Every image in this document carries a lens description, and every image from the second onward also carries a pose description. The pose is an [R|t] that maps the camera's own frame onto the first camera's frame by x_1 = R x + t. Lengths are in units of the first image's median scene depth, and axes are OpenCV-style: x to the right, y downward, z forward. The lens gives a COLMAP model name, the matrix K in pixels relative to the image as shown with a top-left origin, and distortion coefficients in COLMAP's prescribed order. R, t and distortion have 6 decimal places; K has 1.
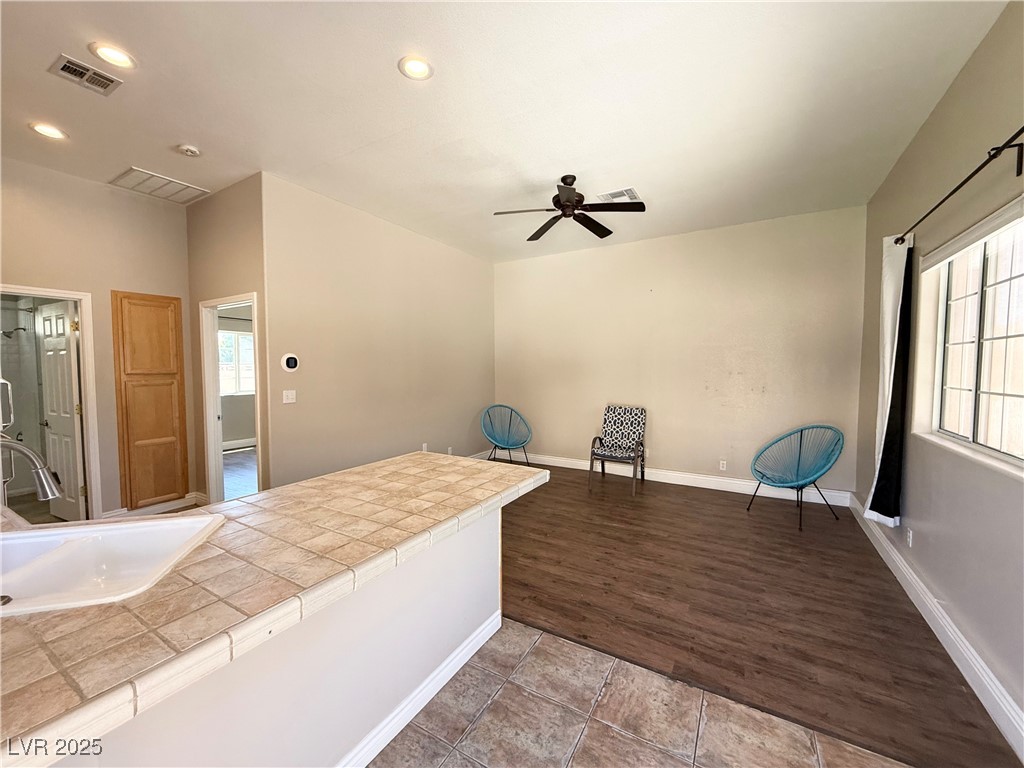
lens RADIAL K [[408.1, 0, 510.8], [0, 408.1, 383.5], [0, 0, 1]] dist [-0.001198, 0.000093]
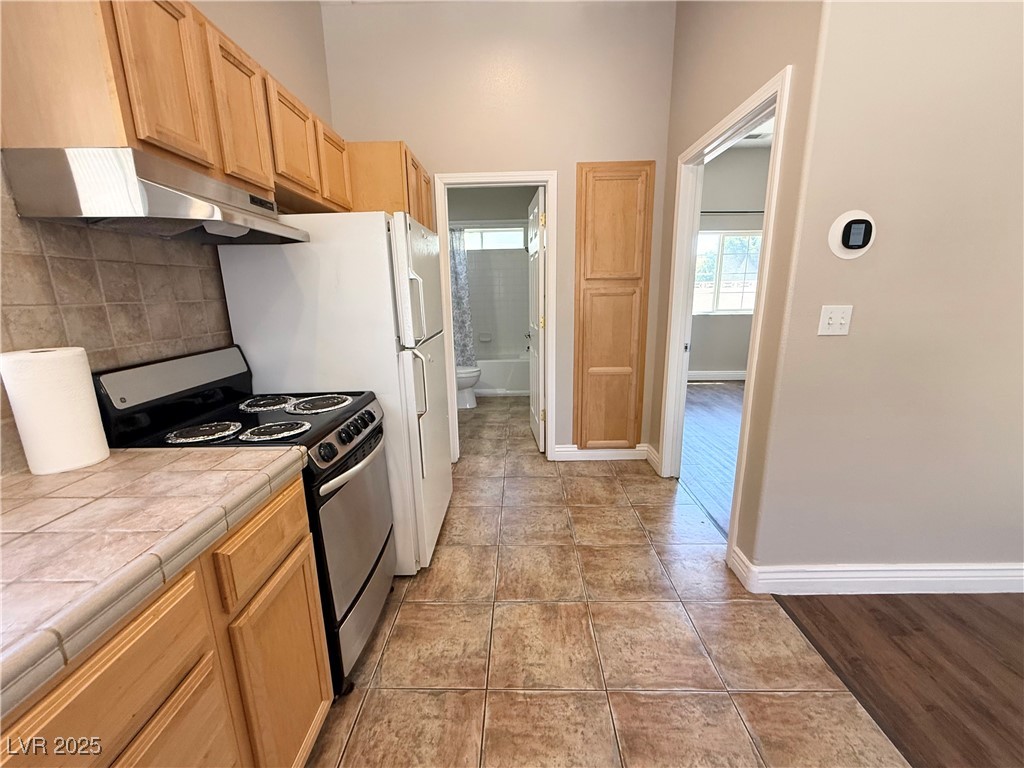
lens RADIAL K [[408.1, 0, 508.4], [0, 408.1, 382.5], [0, 0, 1]] dist [-0.001198, 0.000093]
pose [[0.504132, 0.178871, -0.844900, -0.323016], [-0.024539, 0.980888, 0.193019, 0.021962], [0.863278, -0.076574, 0.498886, 0.460417]]
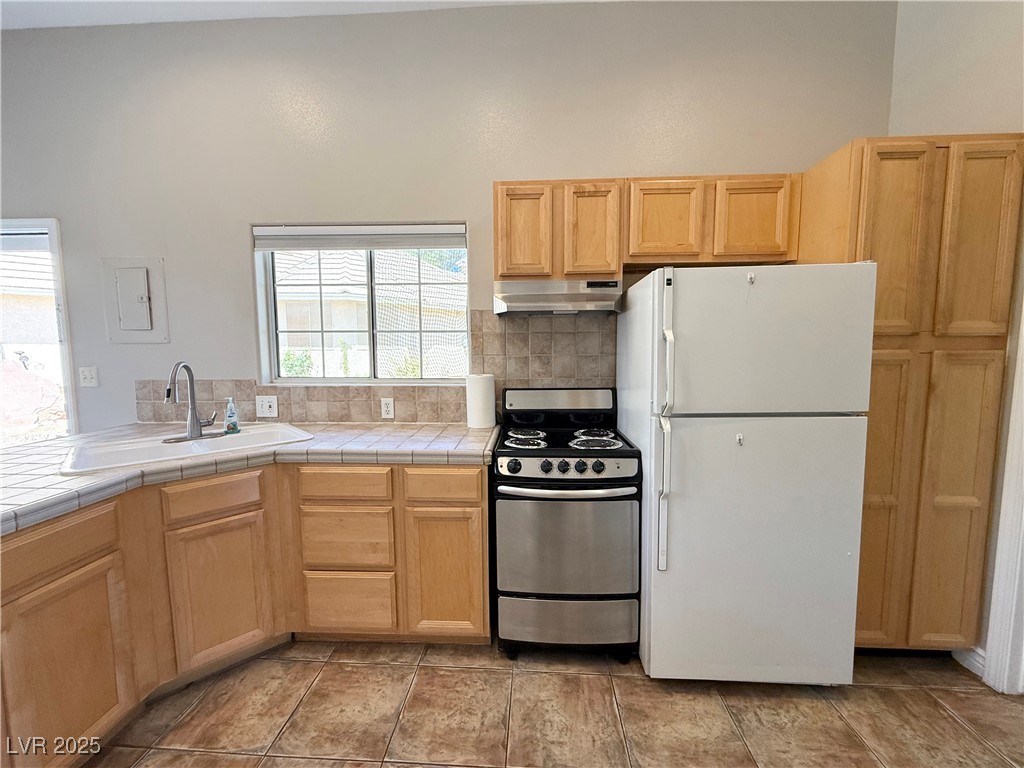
lens RADIAL K [[408.1, 0, 509.8], [0, 408.1, 382.1], [0, 0, 1]] dist [-0.001198, 0.000093]
pose [[-0.880518, 0.046185, -0.471758, -0.434065], [-0.015859, 0.991815, 0.126698, -0.002655], [0.473748, 0.119042, -0.872578, 0.823918]]
